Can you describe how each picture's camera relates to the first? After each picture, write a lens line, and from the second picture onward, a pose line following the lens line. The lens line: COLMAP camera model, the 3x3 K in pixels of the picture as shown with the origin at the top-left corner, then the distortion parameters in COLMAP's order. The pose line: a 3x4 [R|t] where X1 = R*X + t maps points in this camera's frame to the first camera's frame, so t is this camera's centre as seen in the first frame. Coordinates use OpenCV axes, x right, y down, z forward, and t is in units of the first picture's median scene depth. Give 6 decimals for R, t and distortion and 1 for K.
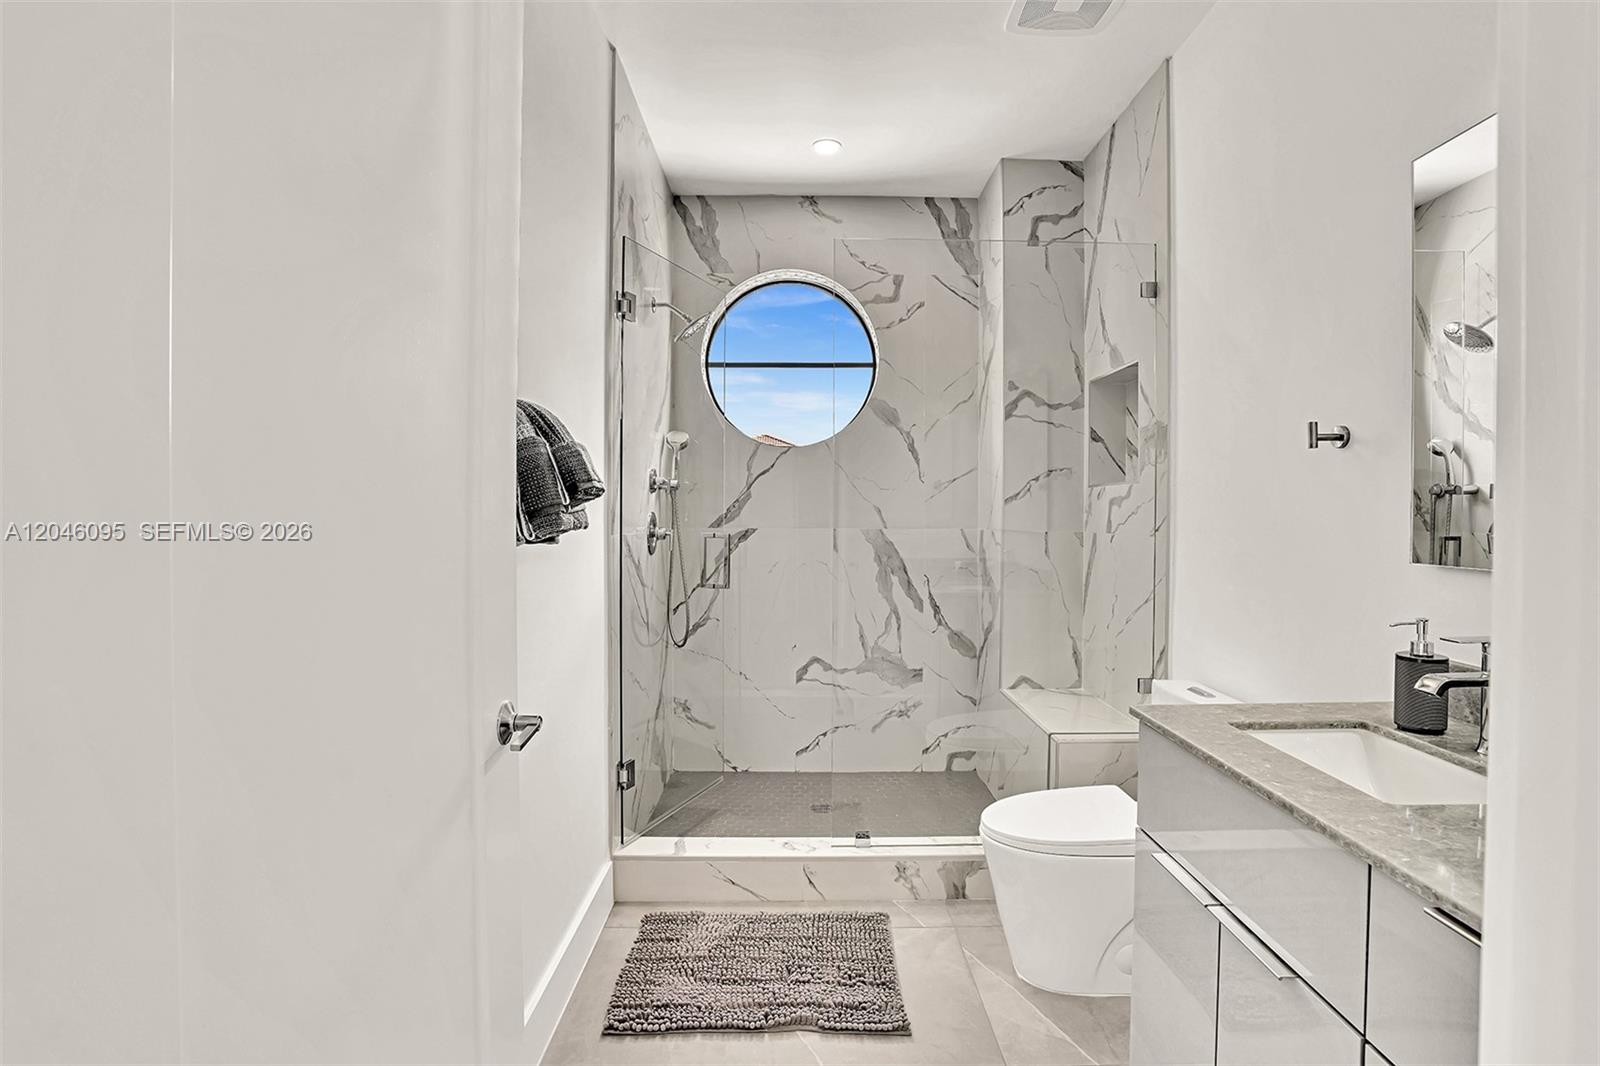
lens RADIAL K [[783.9, 0, 797.0], [0, 783.9, 506.8], [0, 0, 1]] dist [-0.063192, 0.028014]
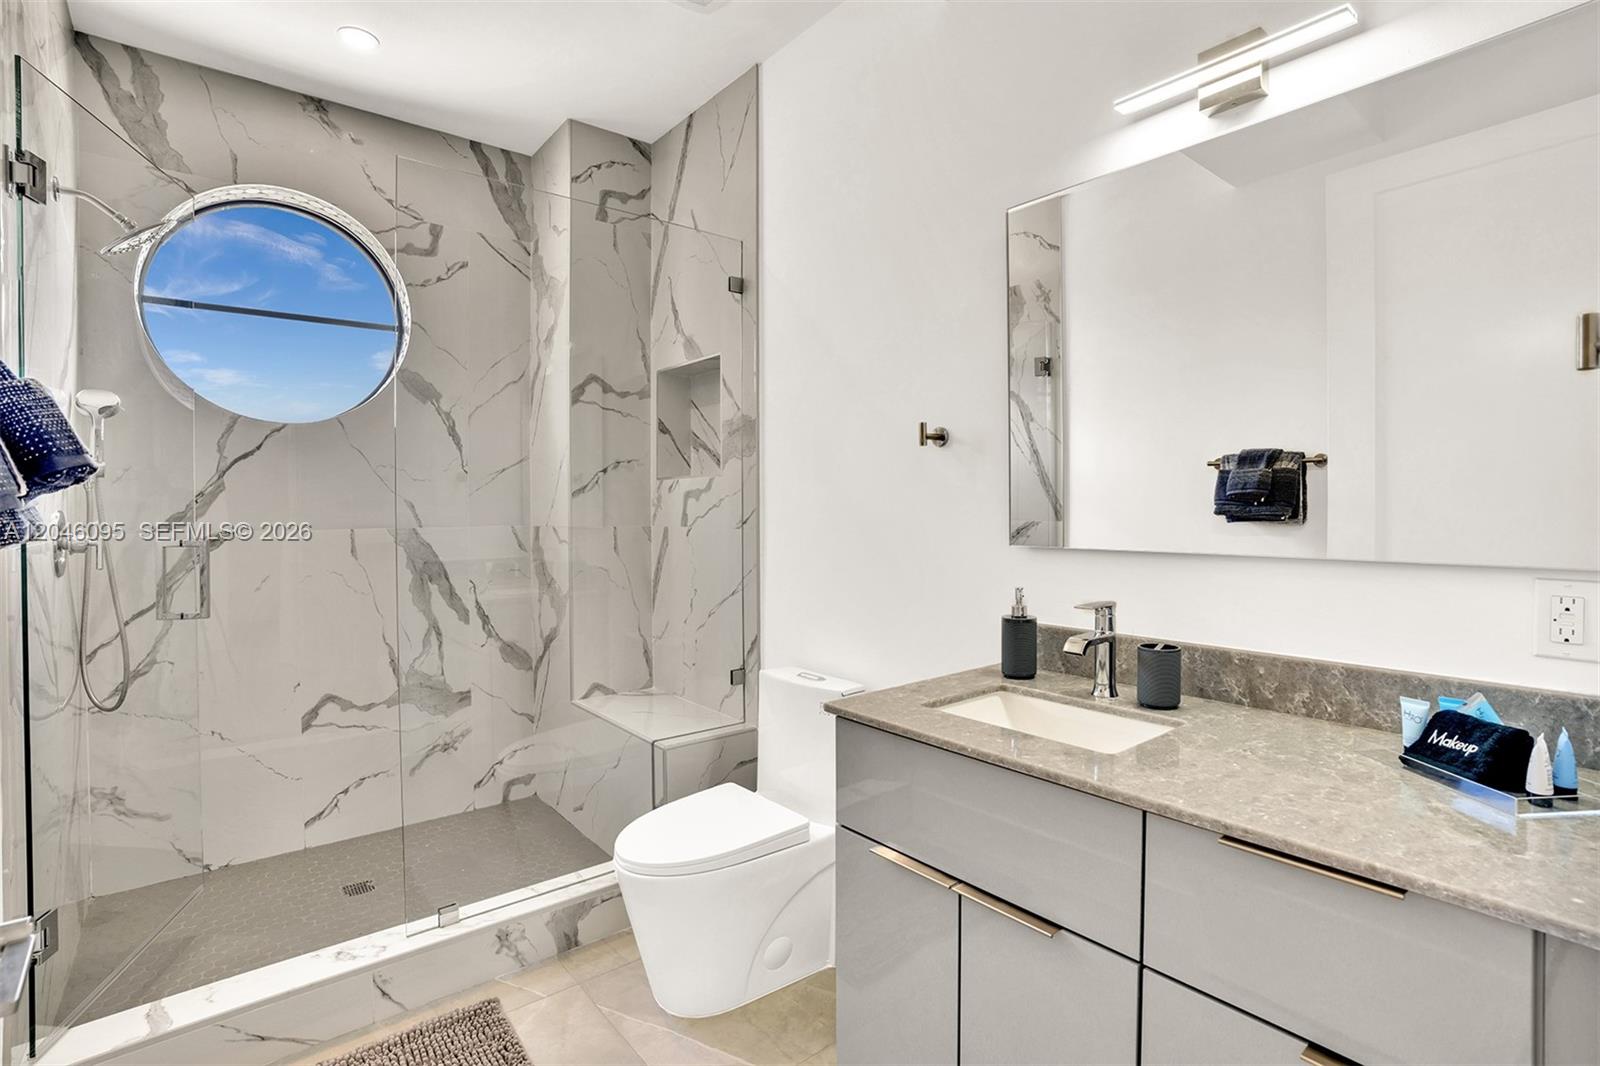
lens RADIAL K [[783.9, 0, 797.0], [0, 783.9, 506.8], [0, 0, 1]] dist [-0.063192, 0.028014]
pose [[0.775691, -0.007943, 0.631063, -0.104067], [0.004515, 0.999965, 0.007035, 0.002040], [-0.631097, -0.002608, 0.775699, 0.126295]]
